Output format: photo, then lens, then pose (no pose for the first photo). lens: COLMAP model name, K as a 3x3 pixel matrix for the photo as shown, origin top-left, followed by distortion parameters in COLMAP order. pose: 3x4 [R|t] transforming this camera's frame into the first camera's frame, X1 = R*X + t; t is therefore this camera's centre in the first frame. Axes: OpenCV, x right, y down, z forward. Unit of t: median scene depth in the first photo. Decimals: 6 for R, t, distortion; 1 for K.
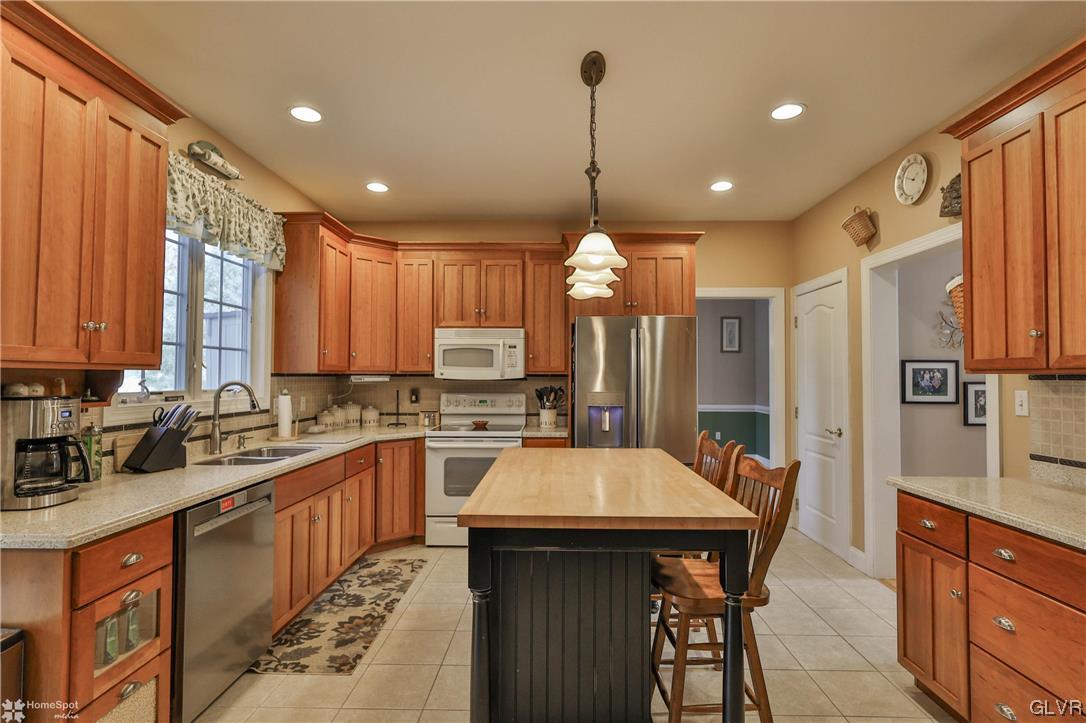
lens RADIAL K [[535.5, 0, 541.6], [0, 535.5, 362.8], [0, 0, 1]] dist [-0.000131, -0.000108]
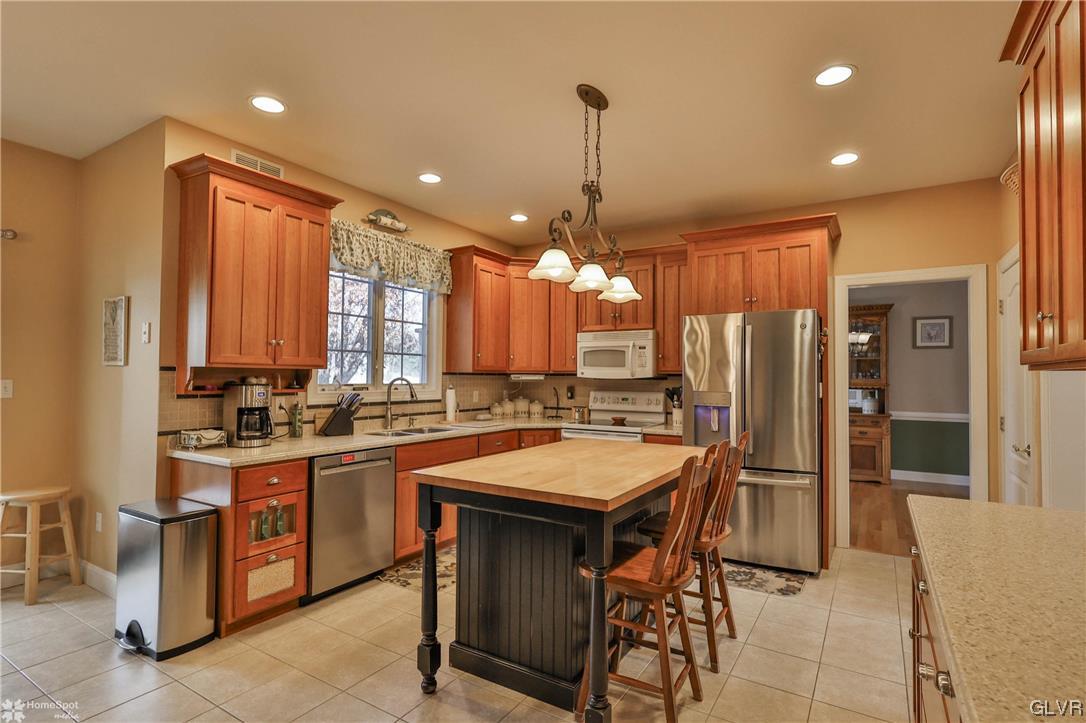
lens RADIAL K [[535.5, 0, 541.6], [0, 535.5, 362.8], [0, 0, 1]] dist [-0.000131, -0.000108]
pose [[0.860213, -0.009299, -0.509849, 0.375316], [0.007465, 0.999956, -0.005643, 0.005493], [0.509879, 0.001049, 0.860245, -0.007657]]
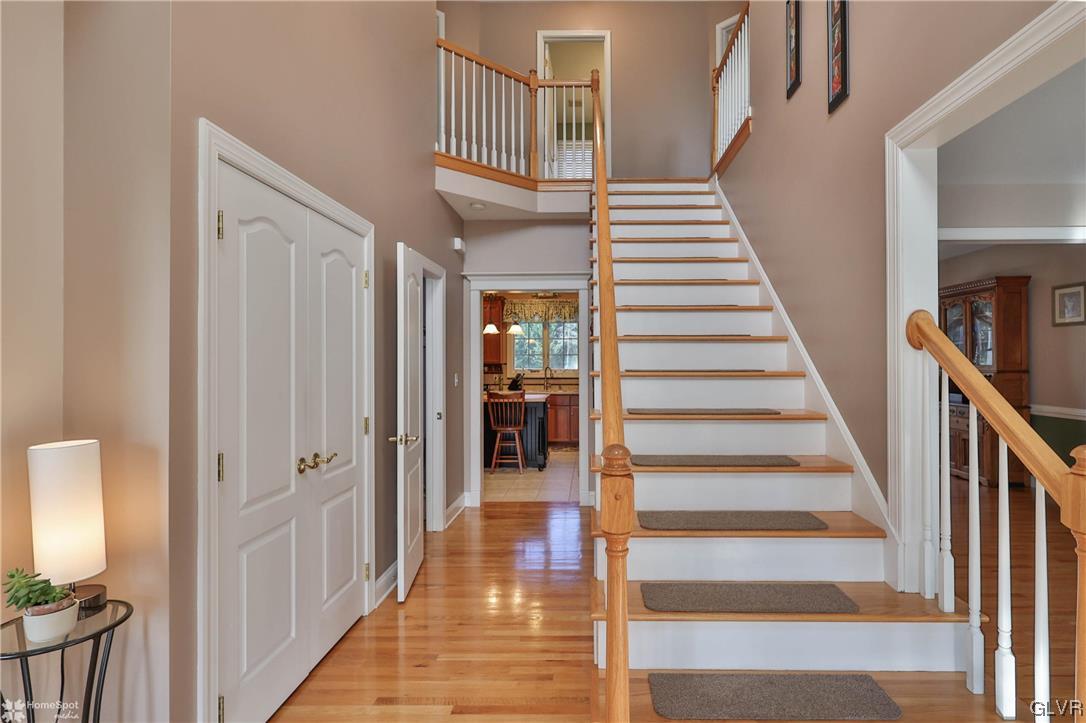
lens RADIAL K [[554.5, 0, 582.3], [0, 554.5, 357.4], [0, 0, 1]] dist [-0.007488, -0.001011]
pose [[0.010526, -0.010711, -0.999887, 2.056343], [0.030085, 0.999493, -0.010391, 0.017608], [0.999492, -0.029972, 0.010843, 0.952988]]
